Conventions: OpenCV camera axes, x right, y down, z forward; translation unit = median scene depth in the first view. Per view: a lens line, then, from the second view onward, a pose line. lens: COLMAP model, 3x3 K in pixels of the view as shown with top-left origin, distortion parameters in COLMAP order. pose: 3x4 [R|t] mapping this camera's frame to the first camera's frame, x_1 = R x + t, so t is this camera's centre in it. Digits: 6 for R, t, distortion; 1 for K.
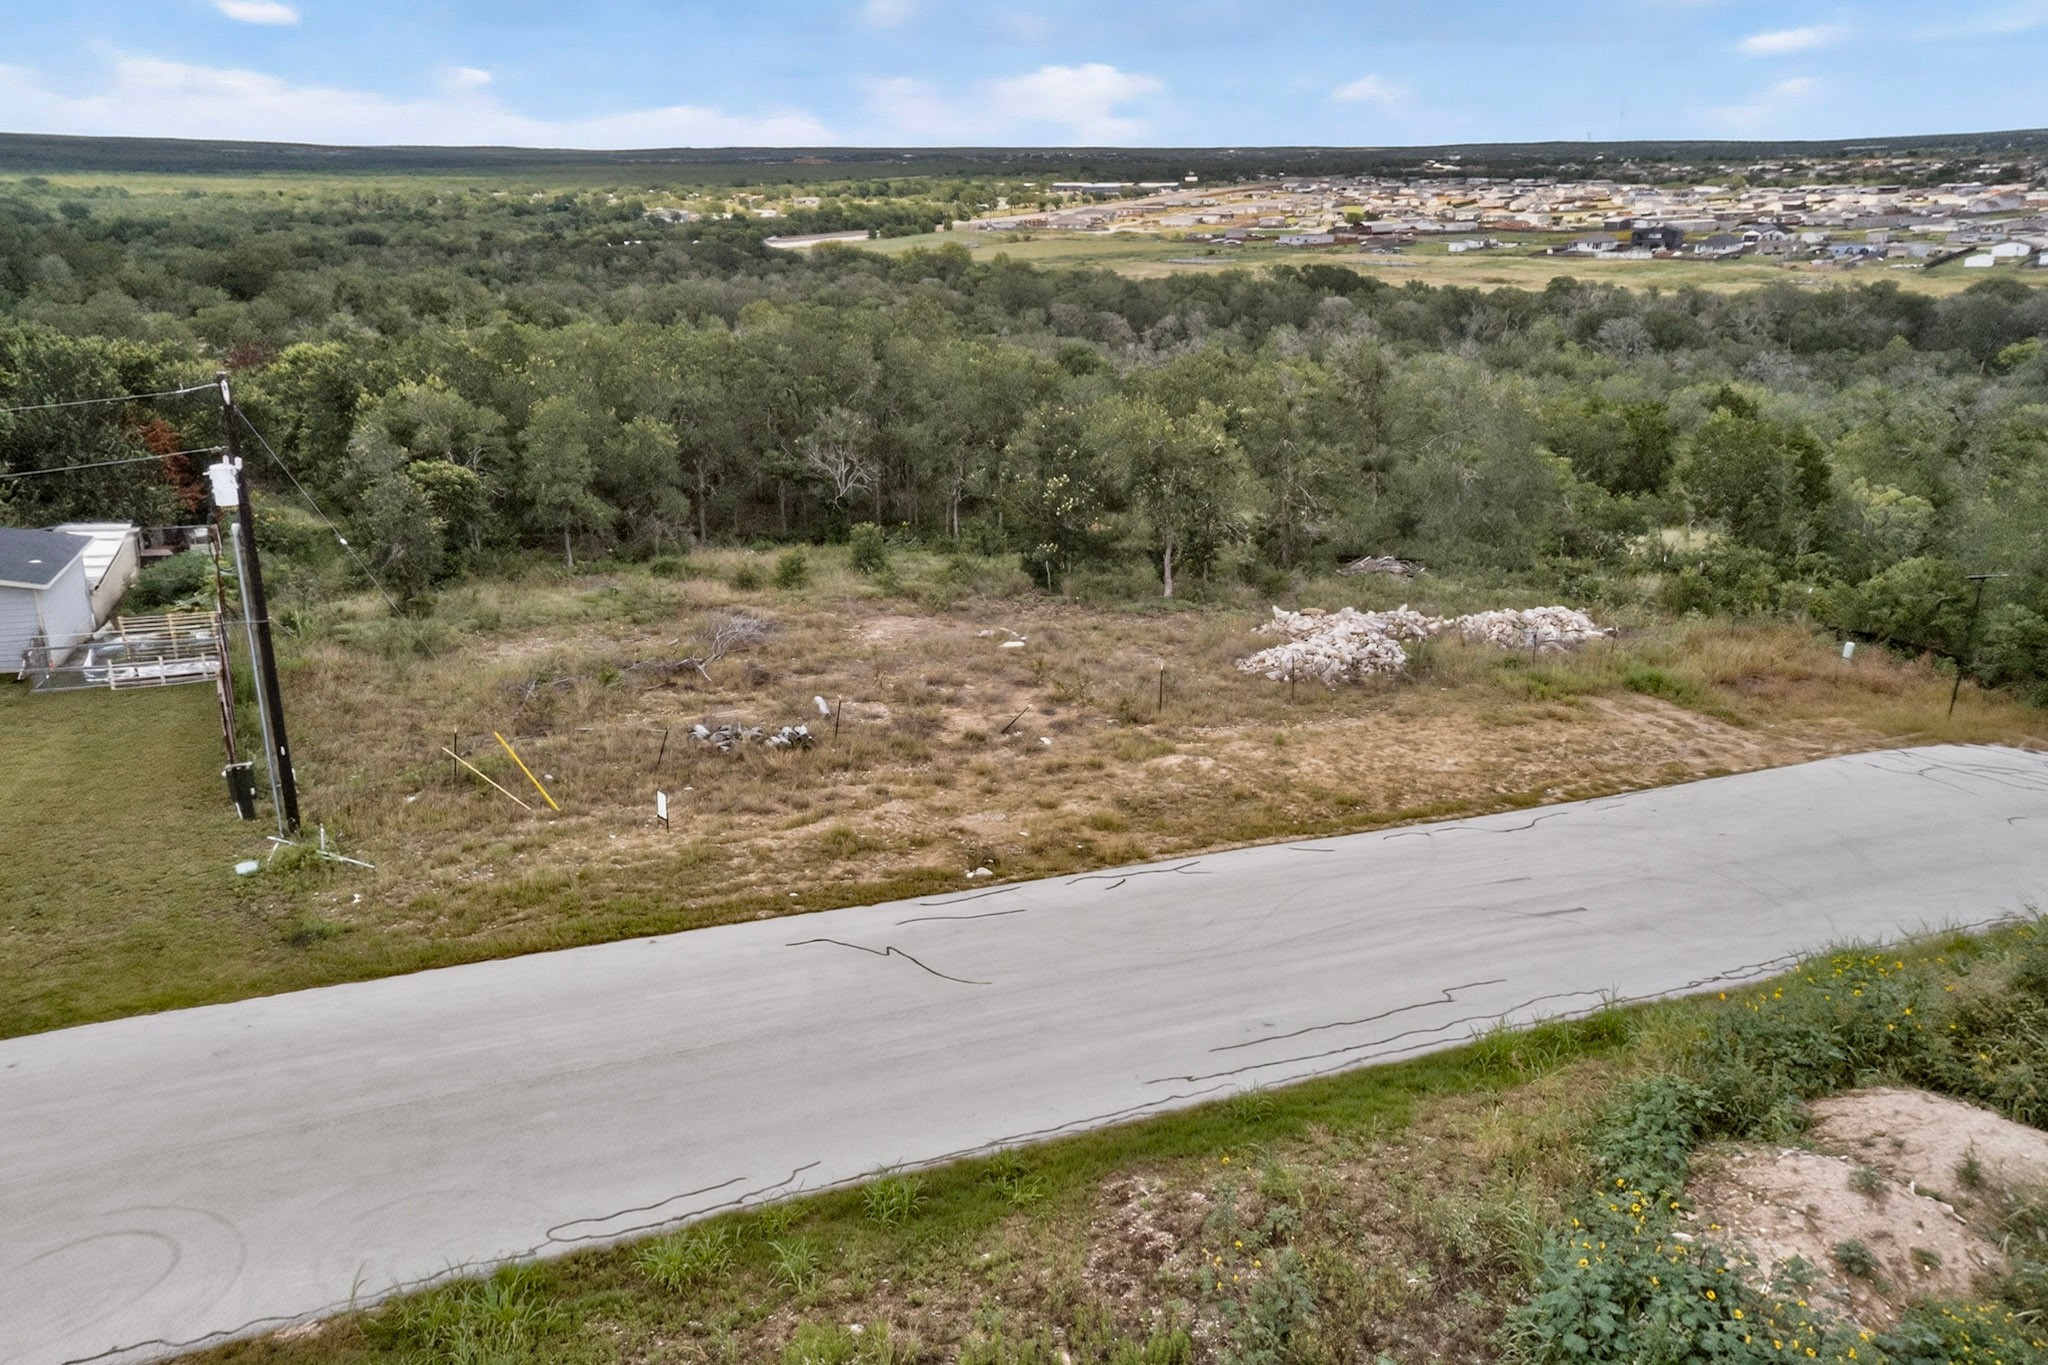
lens RADIAL K [[1595.4, 0, 1024.0], [0, 1595.4, 682.5], [0, 0, 1]] dist [0.031639, 0.083282]
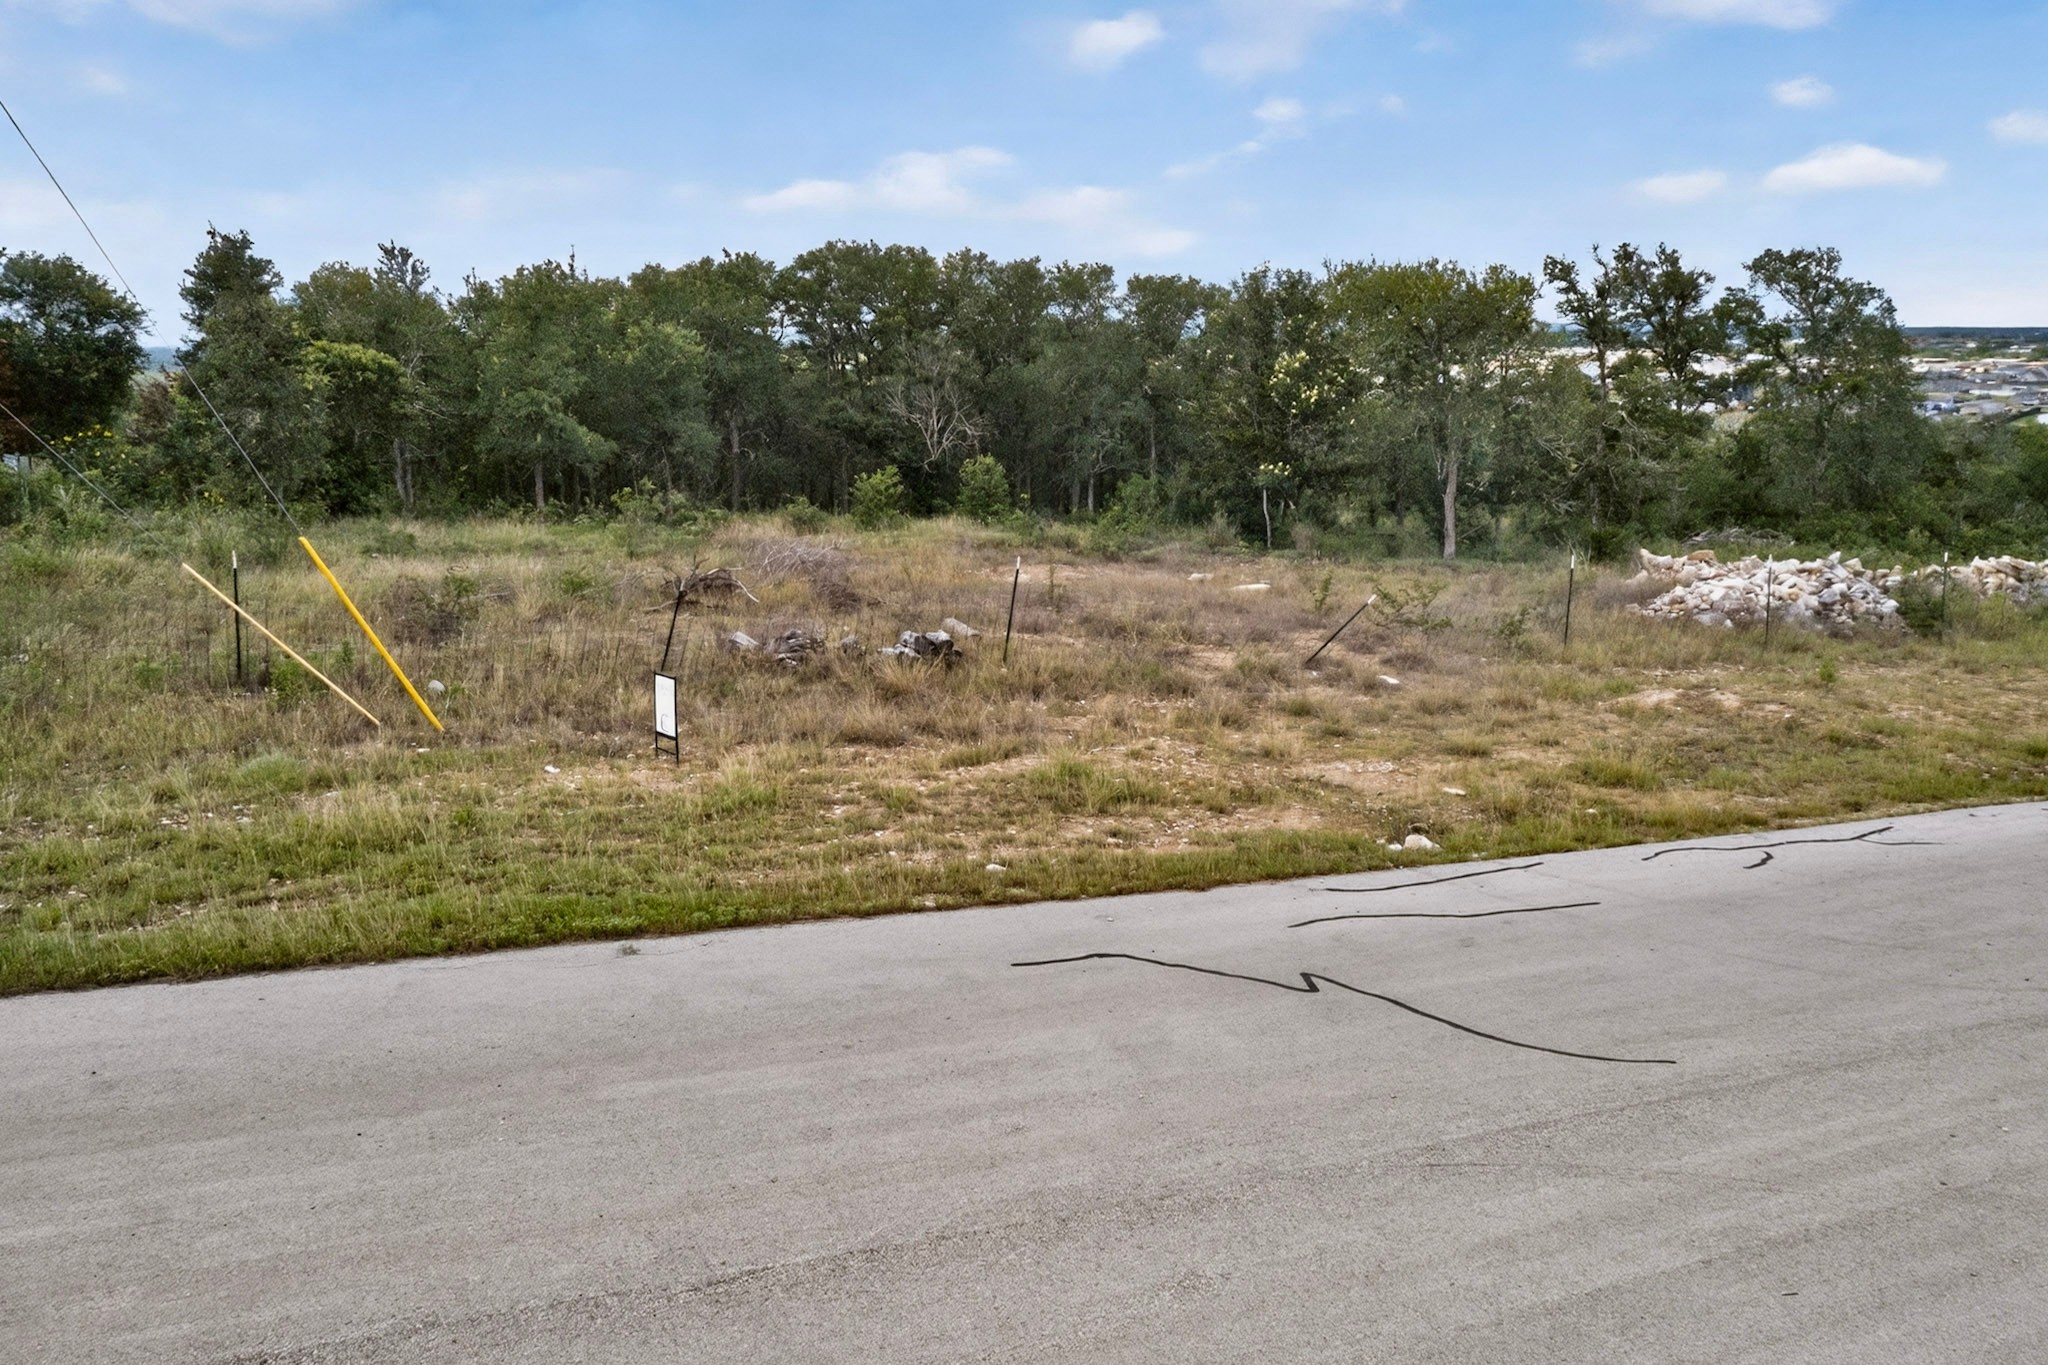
lens RADIAL K [[1671.1, 0, 972.4], [0, 1671.1, 682.9], [0, 0, 1]] dist [-0.054130, 0.004654]
pose [[0.998708, -0.015156, -0.048510, -0.103966], [0.009236, 0.992730, -0.120009, 0.109909], [0.049977, 0.119406, 0.991587, 0.476110]]
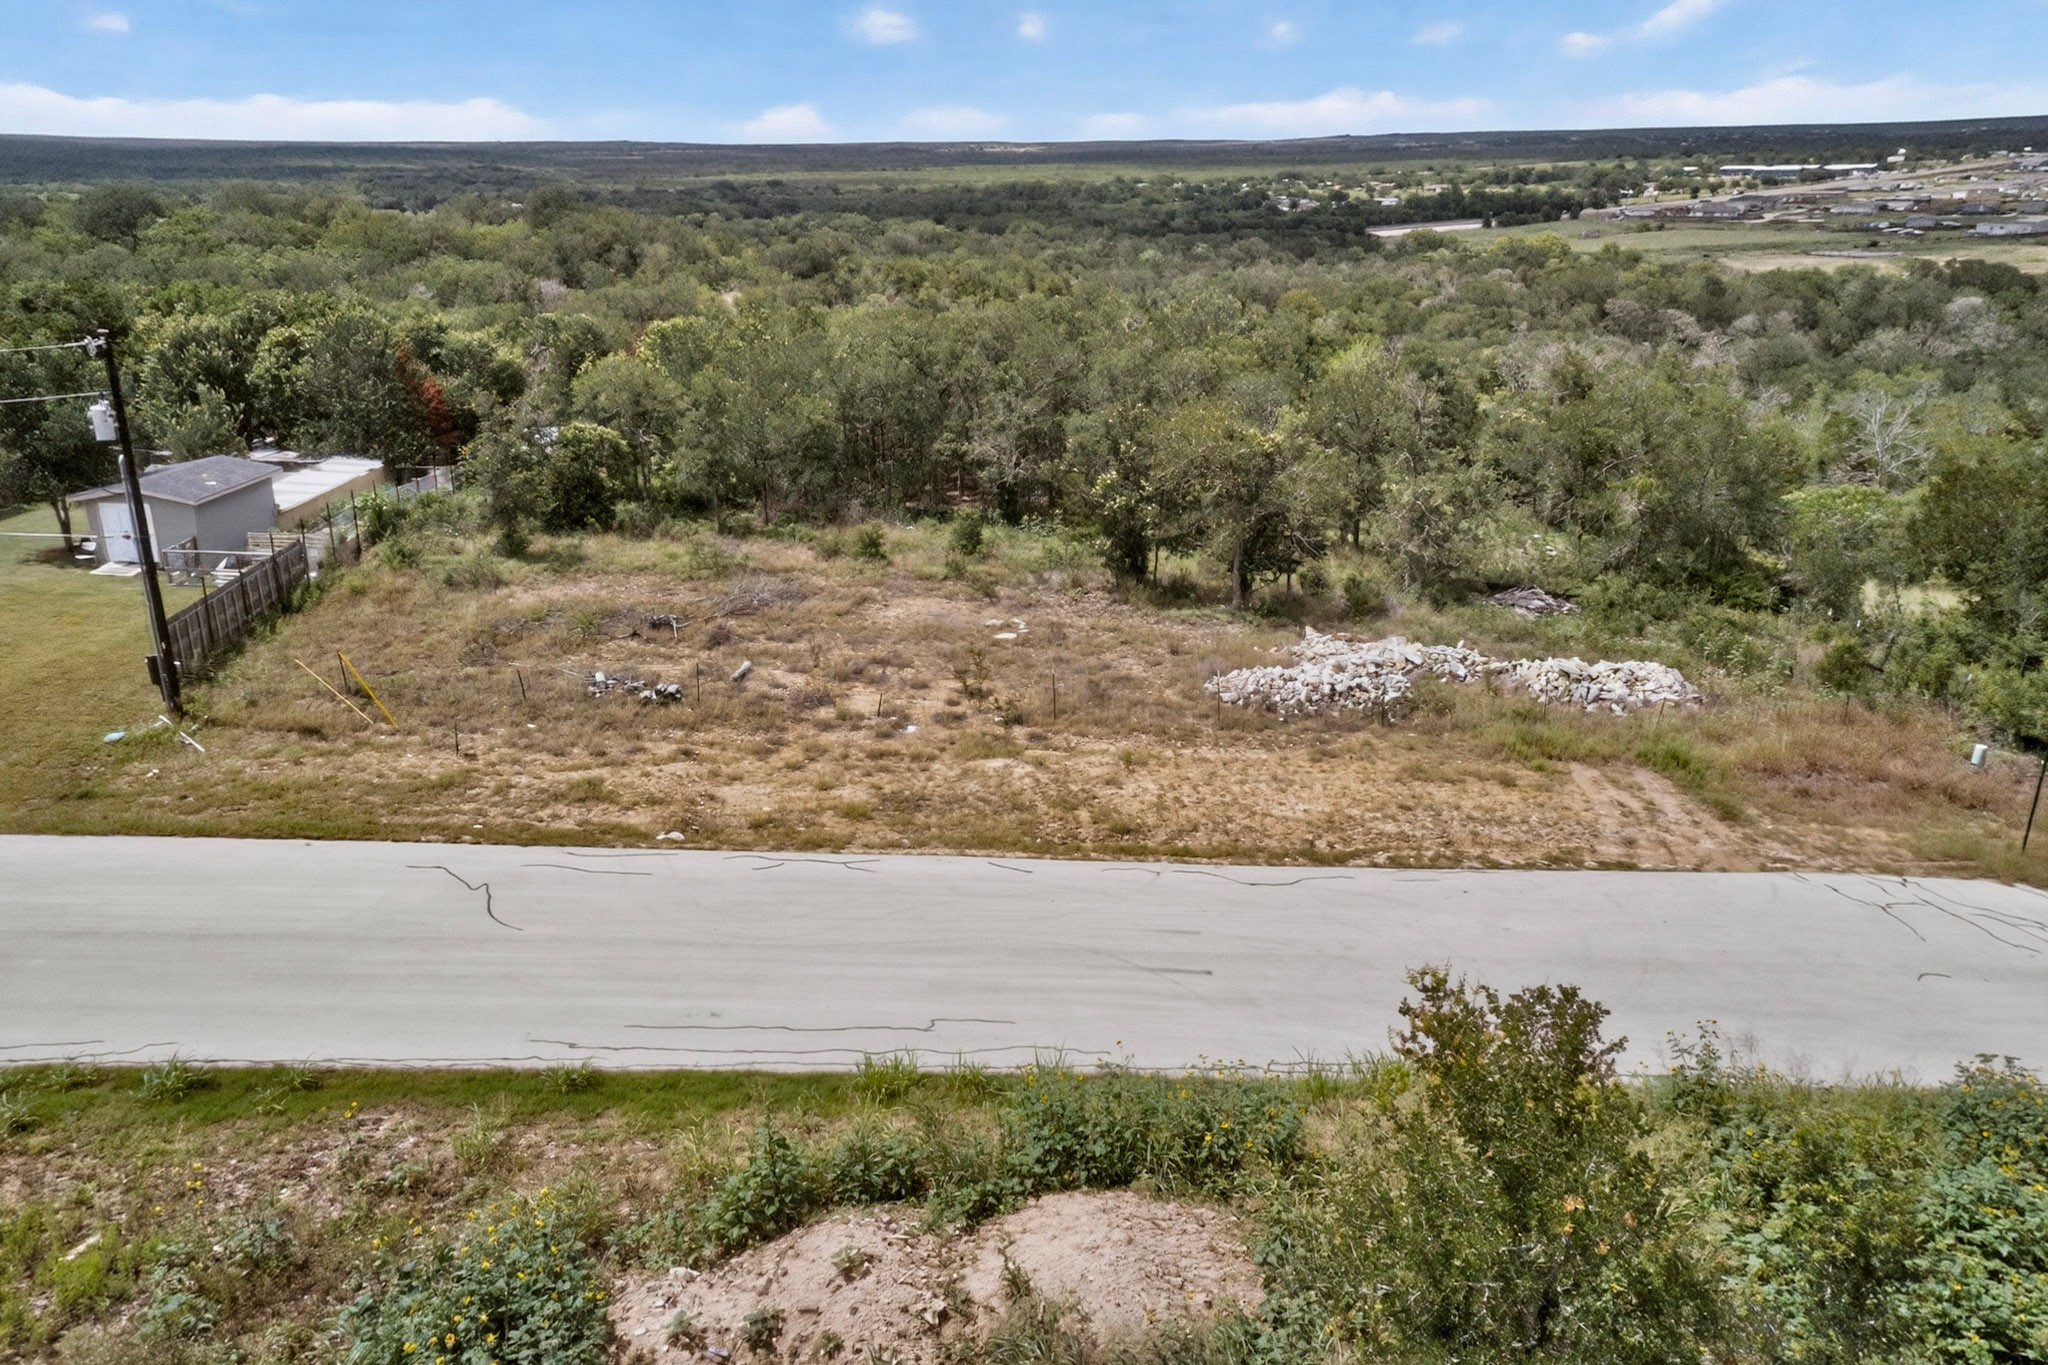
lens RADIAL K [[1593.4, 0, 1024.0], [0, 1593.4, 682.5], [0, 0, 1]] dist [0.005103, 0.091280]
pose [[0.925451, 0.117965, -0.360035, 0.473242], [-0.114806, 0.992928, 0.030229, -0.033649], [0.361055, 0.013359, 0.932449, 0.089250]]
